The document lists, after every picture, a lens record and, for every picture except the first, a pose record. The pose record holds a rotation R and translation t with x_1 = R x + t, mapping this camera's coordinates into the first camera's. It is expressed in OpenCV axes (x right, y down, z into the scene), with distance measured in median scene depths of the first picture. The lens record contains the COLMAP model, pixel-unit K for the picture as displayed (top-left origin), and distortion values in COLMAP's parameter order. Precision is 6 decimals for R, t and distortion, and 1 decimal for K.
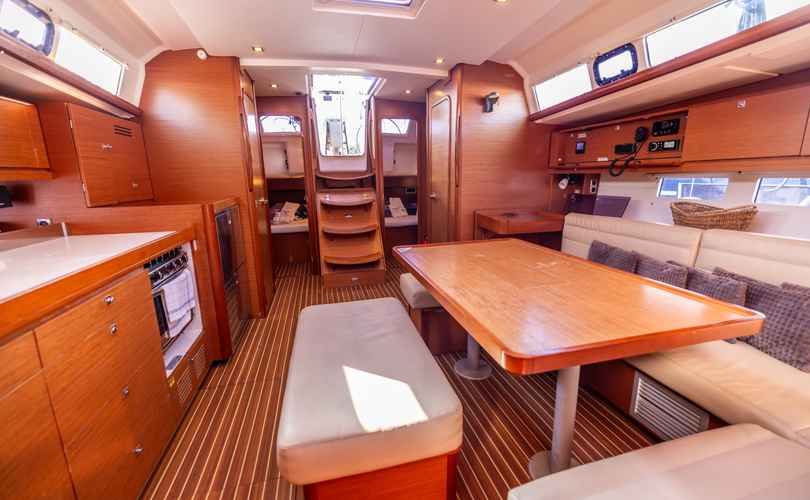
lens RADIAL K [[338.5, 0, 400.4], [0, 338.5, 246.2], [0, 0, 1]] dist [0.000243, 0.000091]
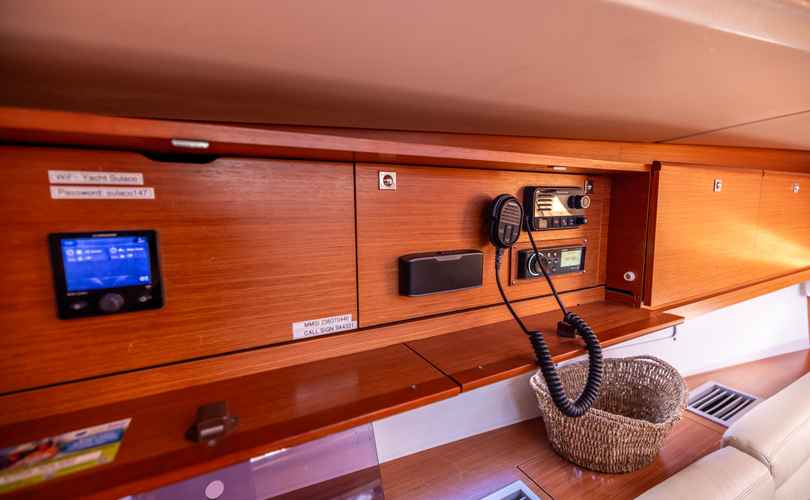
lens RADIAL K [[338.5, 0, 400.4], [0, 338.5, 246.2], [0, 0, 1]] dist [0.000243, 0.000091]
pose [[-0.233746, -0.079719, 0.969024, 0.428133], [0.217789, 0.967016, 0.132088, -0.334562], [-0.947592, 0.241918, -0.208674, 1.044503]]
